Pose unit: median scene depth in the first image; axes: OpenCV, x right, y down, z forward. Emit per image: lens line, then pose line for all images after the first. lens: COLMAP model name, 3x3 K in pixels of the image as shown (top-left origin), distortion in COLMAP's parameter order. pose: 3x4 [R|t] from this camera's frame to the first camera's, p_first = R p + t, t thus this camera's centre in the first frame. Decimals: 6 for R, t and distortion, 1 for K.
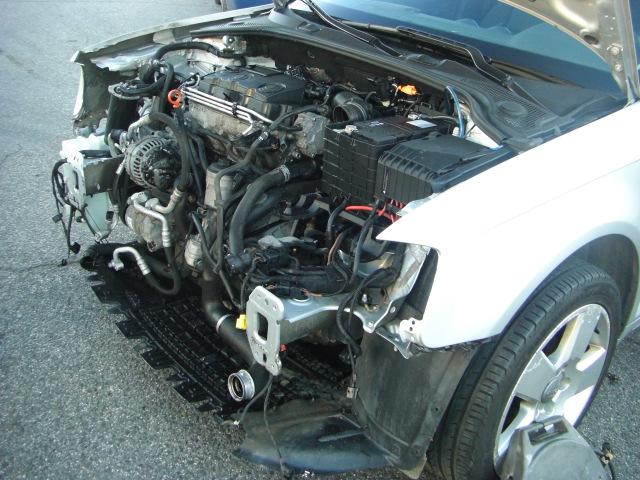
lens RADIAL K [[718.6, 0, 332.9], [0, 718.6, 197.4], [0, 0, 1]] dist [-0.198993, 0.174967]
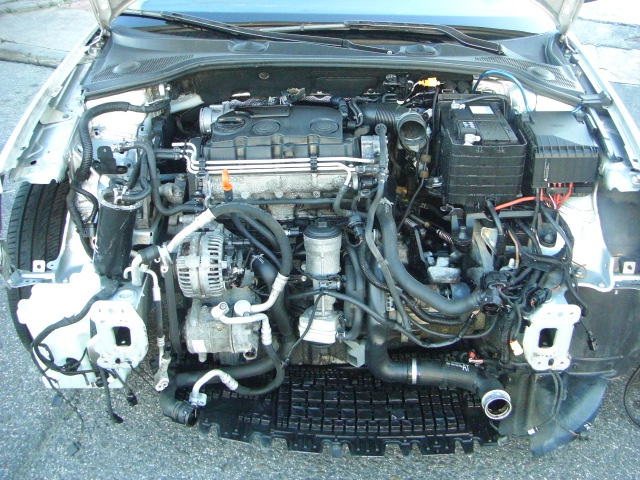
lens RADIAL K [[718.6, 0, 332.9], [0, 718.6, 197.4], [0, 0, 1]] dist [-0.198993, 0.174967]
pose [[0.652753, -0.412159, 0.635640, -0.696542], [0.324639, 0.910290, 0.256868, -0.303035], [-0.684487, 0.038682, 0.727998, 0.342464]]
